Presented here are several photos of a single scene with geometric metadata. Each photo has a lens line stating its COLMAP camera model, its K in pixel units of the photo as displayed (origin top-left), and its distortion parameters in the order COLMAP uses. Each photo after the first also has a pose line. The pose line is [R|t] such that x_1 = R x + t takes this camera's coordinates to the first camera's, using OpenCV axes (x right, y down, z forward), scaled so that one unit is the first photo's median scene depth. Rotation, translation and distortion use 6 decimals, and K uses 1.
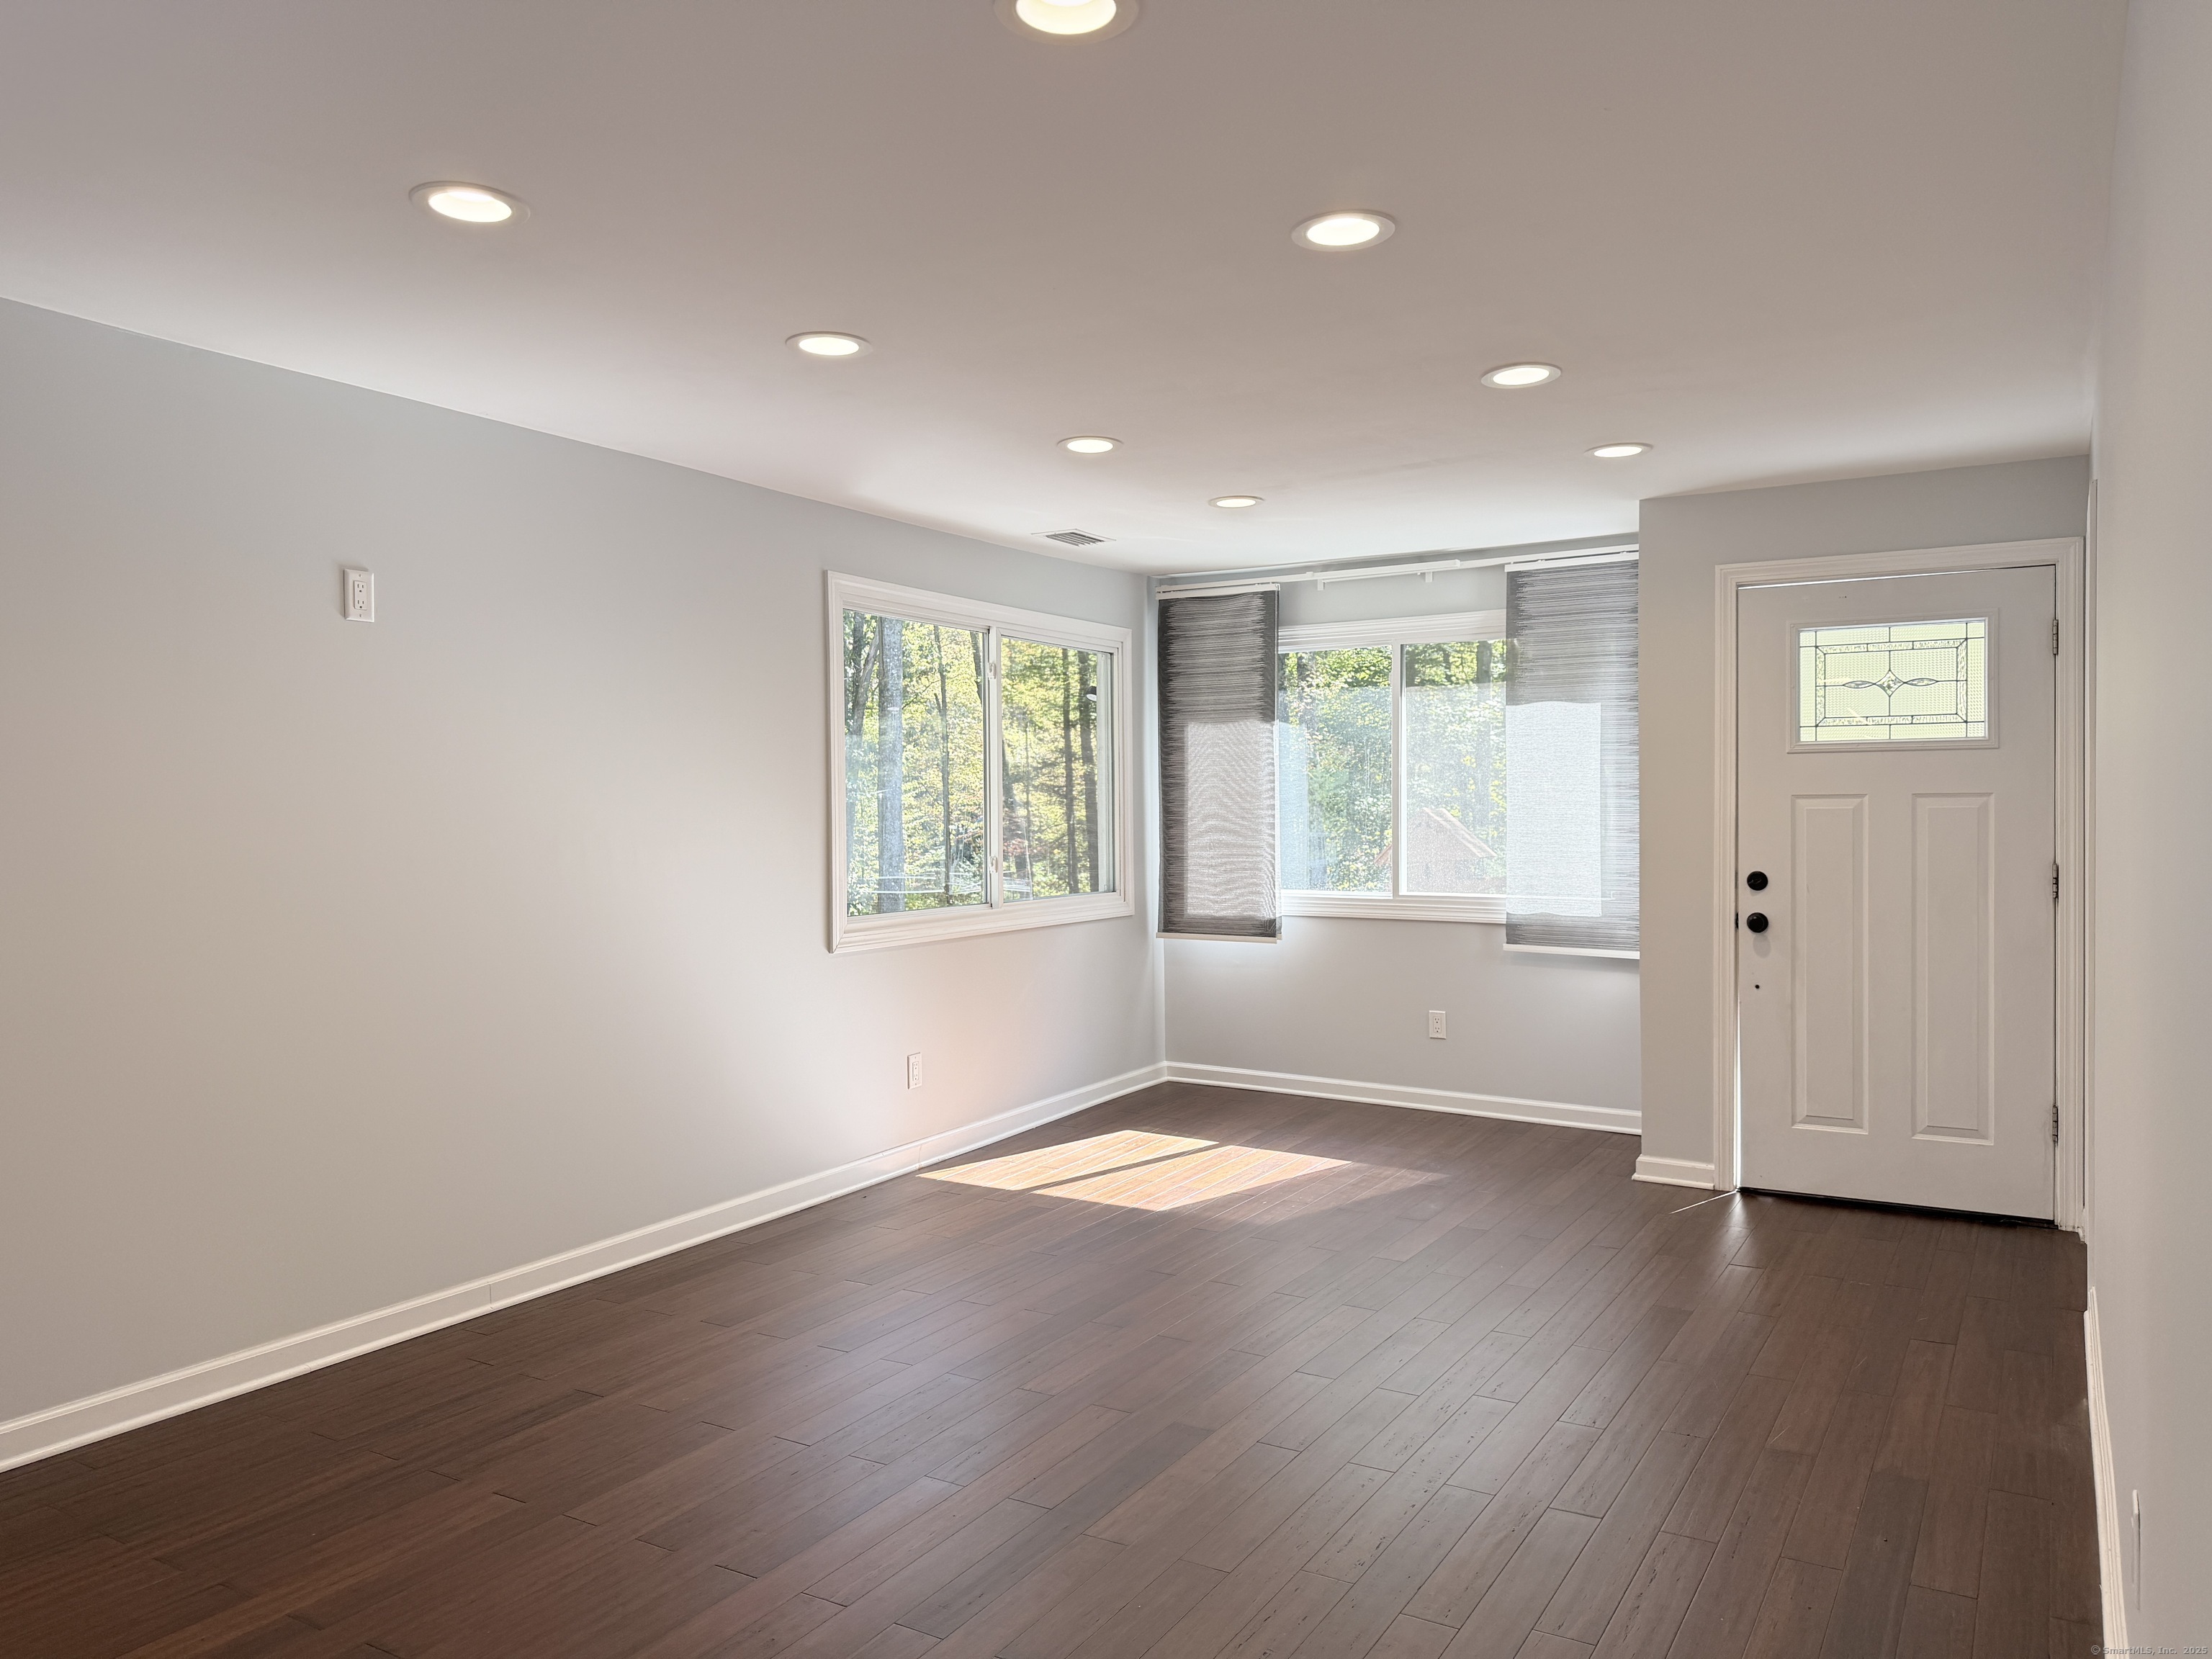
lens RADIAL K [[1531.7, 0, 1122.8], [0, 1531.7, 835.4], [0, 0, 1]] dist [0.086402, -0.115848]
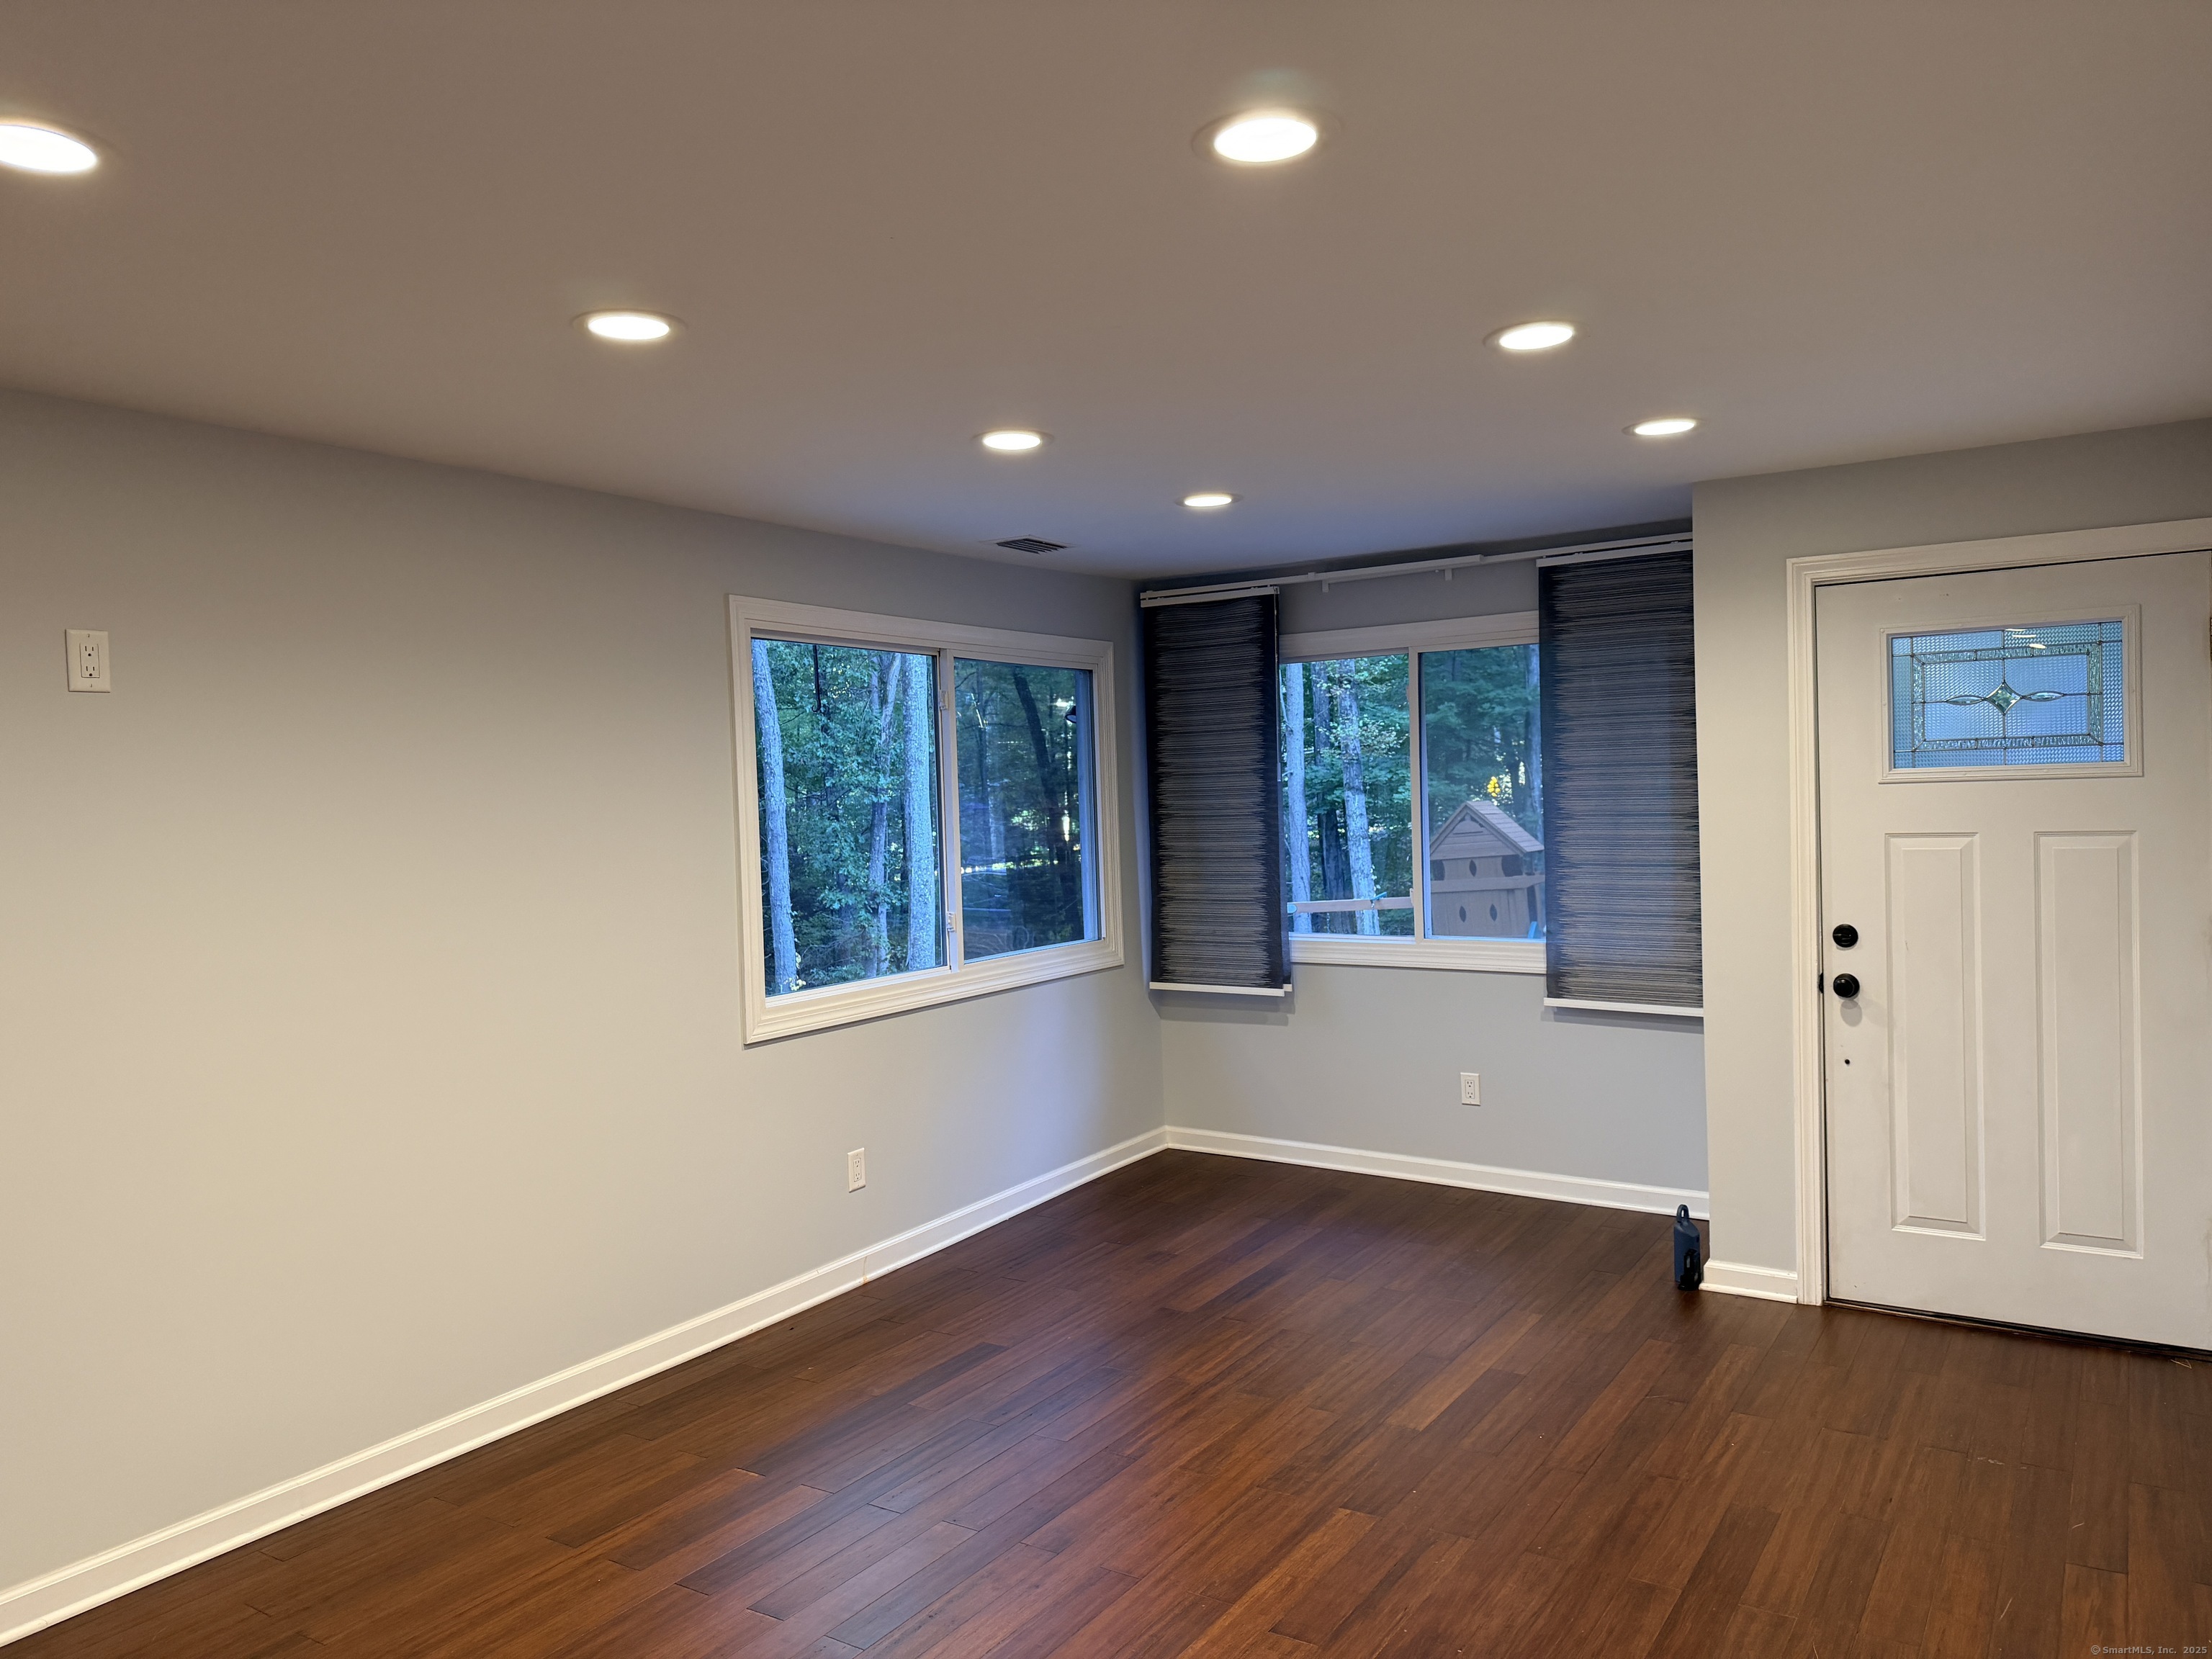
lens RADIAL K [[1531.7, 0, 1120.8], [0, 1531.7, 836.9], [0, 0, 1]] dist [0.086402, -0.115848]
pose [[0.999158, -0.023559, -0.033597, 0.048012], [0.023959, 0.999646, 0.011559, -0.041509], [0.033312, -0.012354, 0.999369, 0.147850]]
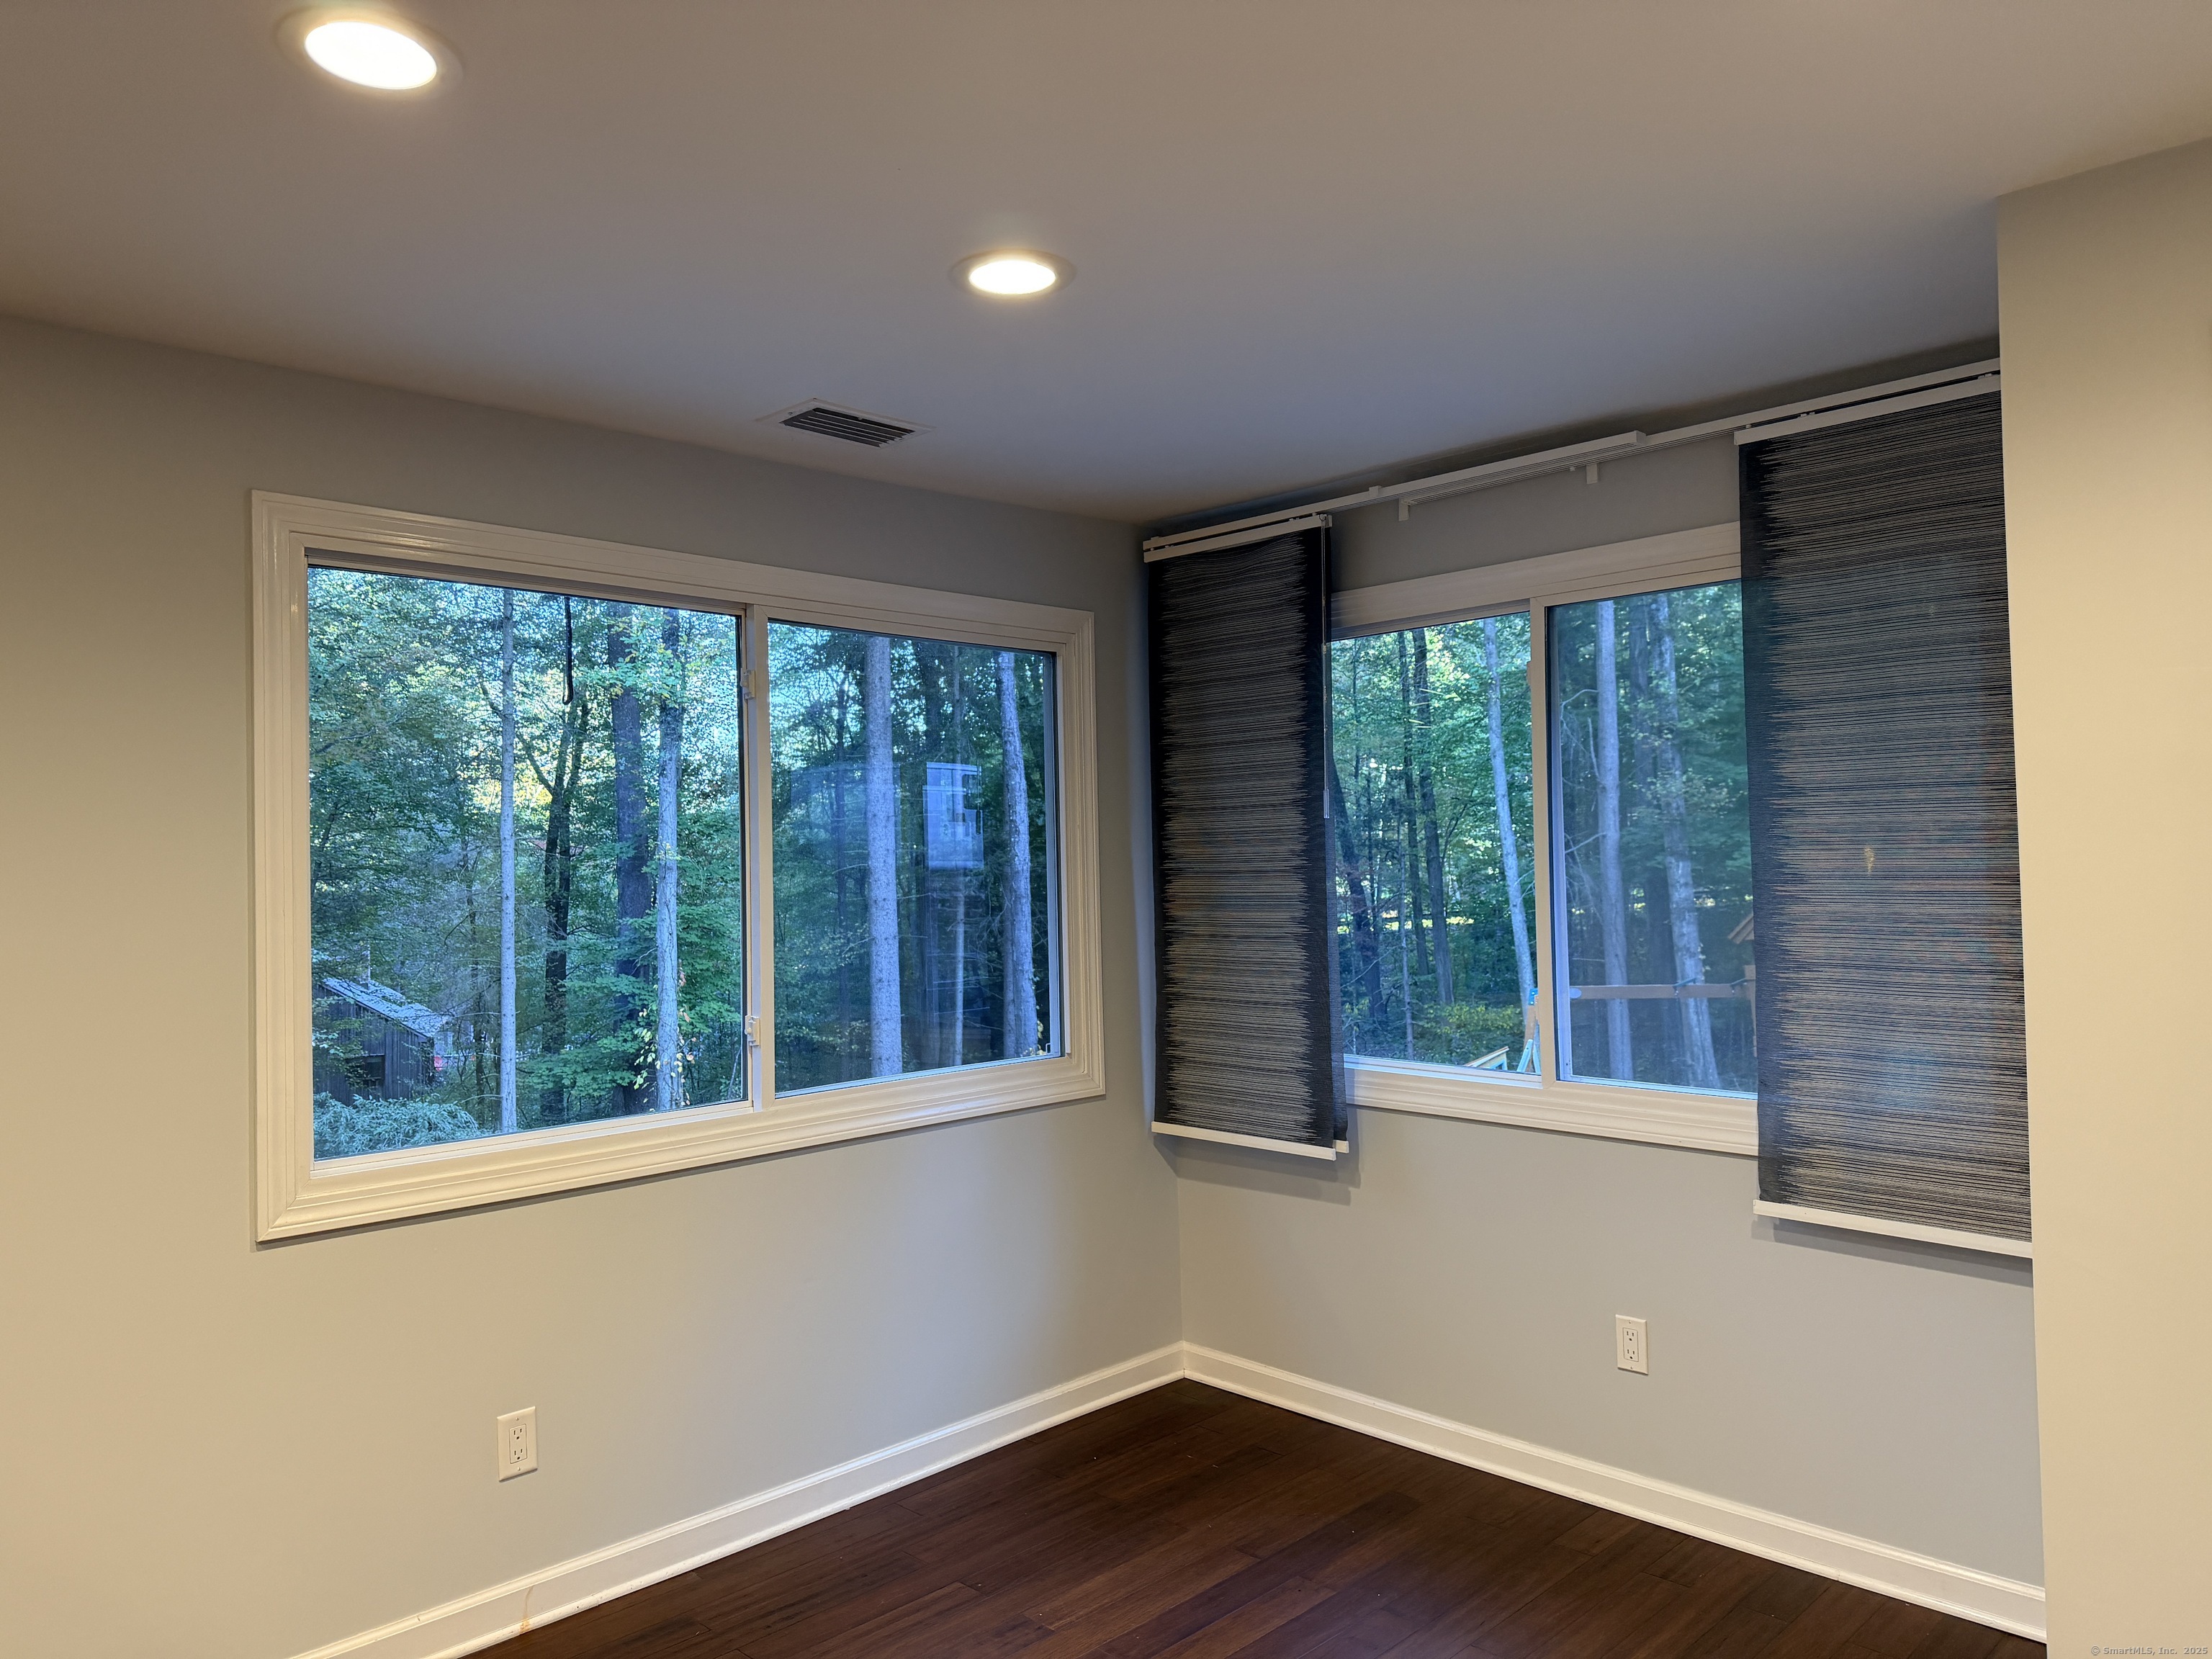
lens RADIAL K [[1531.7, 0, 1126.1], [0, 1531.7, 823.0], [0, 0, 1]] dist [0.086402, -0.115848]
pose [[0.968767, -0.020217, -0.247149, 0.210030], [0.009678, 0.998994, -0.043783, -0.033916], [0.247785, 0.040023, 0.967988, 0.552022]]
